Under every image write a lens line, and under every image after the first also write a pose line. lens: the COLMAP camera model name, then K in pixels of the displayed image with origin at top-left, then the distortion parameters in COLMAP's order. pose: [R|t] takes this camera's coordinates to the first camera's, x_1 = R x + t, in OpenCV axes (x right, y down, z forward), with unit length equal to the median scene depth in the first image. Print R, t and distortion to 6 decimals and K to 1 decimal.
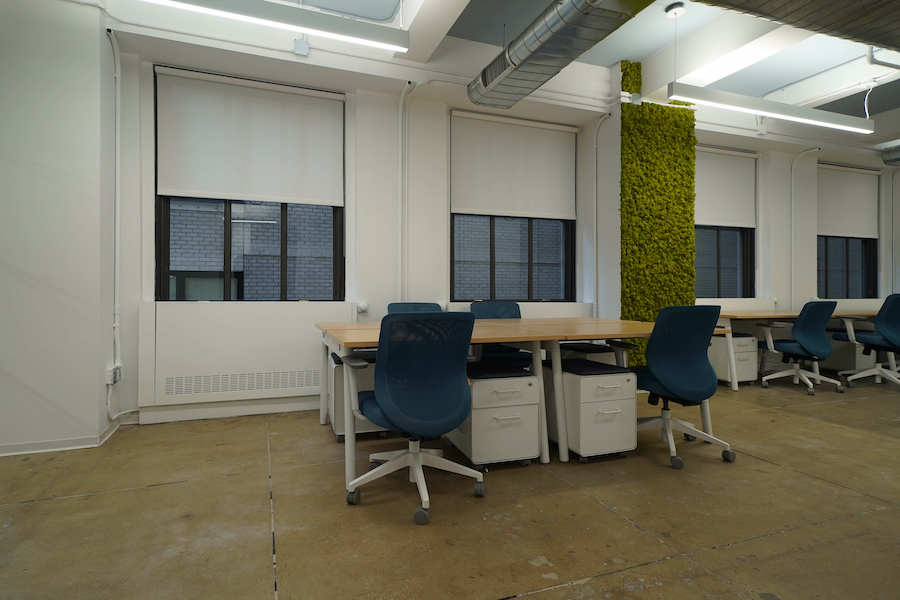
lens RADIAL K [[470.2, 0, 428.5], [0, 470.2, 287.0], [0, 0, 1]] dist [0.020949, -0.003561]
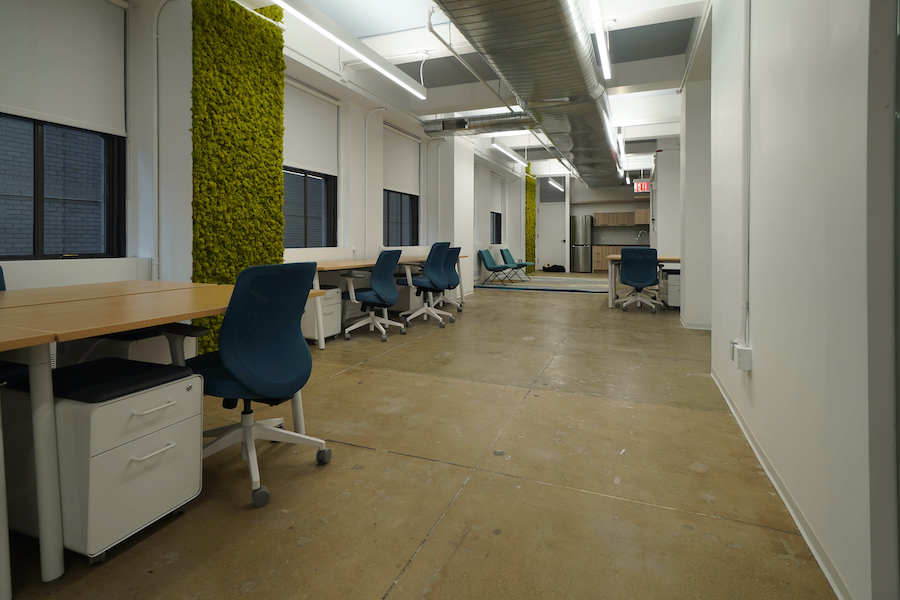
lens RADIAL K [[470.2, 0, 429.6], [0, 470.2, 238.3], [0, 0, 1]] dist [0.020949, -0.003561]
pose [[0.681410, -0.000060, 0.731902, 0.120069], [-0.007130, 0.999952, 0.006720, -0.003683], [-0.731867, -0.009798, 0.681377, 0.227303]]
